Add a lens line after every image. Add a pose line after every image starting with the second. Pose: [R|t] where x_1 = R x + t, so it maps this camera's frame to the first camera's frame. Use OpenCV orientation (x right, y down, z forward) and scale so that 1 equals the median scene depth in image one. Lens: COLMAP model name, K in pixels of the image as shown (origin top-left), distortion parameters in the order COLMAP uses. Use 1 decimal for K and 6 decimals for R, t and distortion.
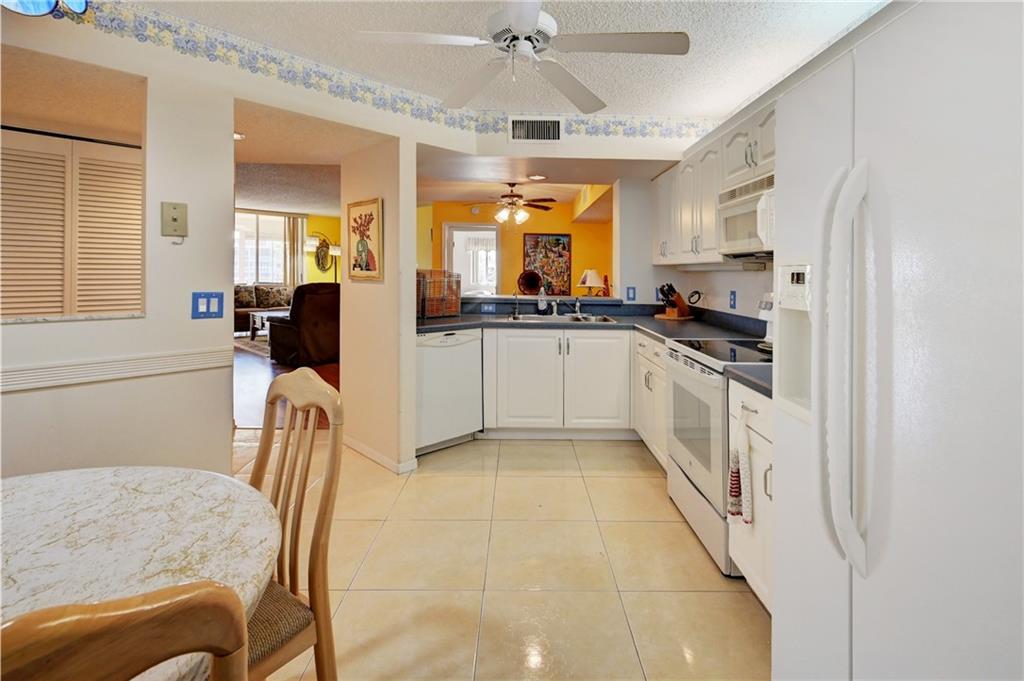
lens RADIAL K [[483.0, 0, 536.6], [0, 483.0, 271.9], [0, 0, 1]] dist [0.000938, 0.000321]
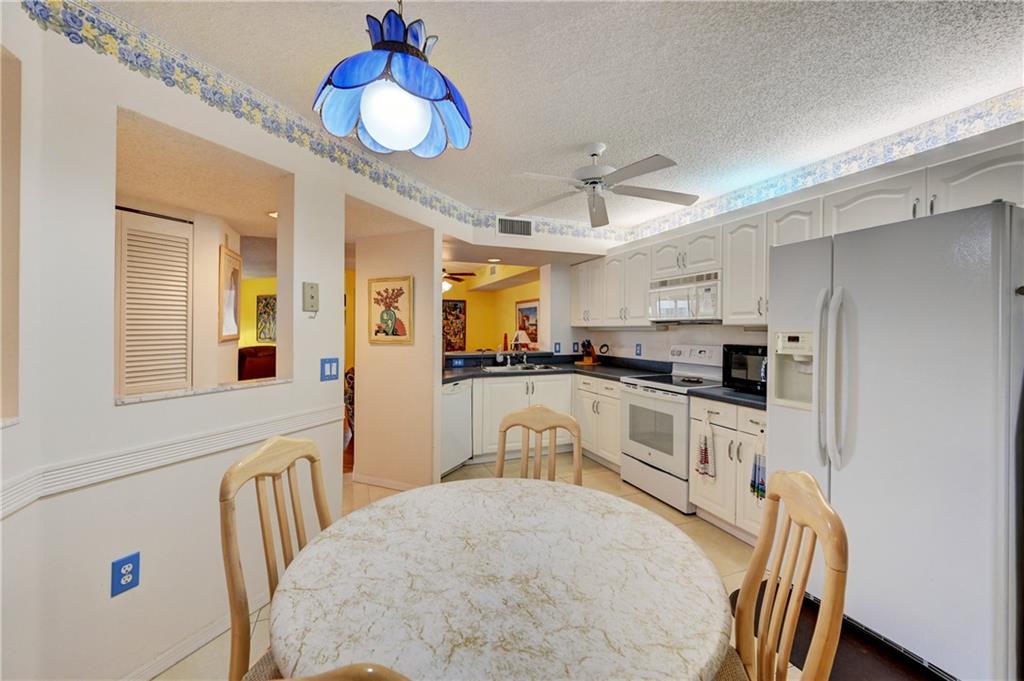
lens RADIAL K [[409.8, 0, 529.2], [0, 409.8, 331.4], [0, 0, 1]] dist [0.000677, 0.000026]
pose [[0.929703, -0.015669, 0.367976, -0.374419], [0.012841, 0.999866, 0.010133, -0.017169], [-0.368086, -0.004696, 0.929780, -0.071152]]
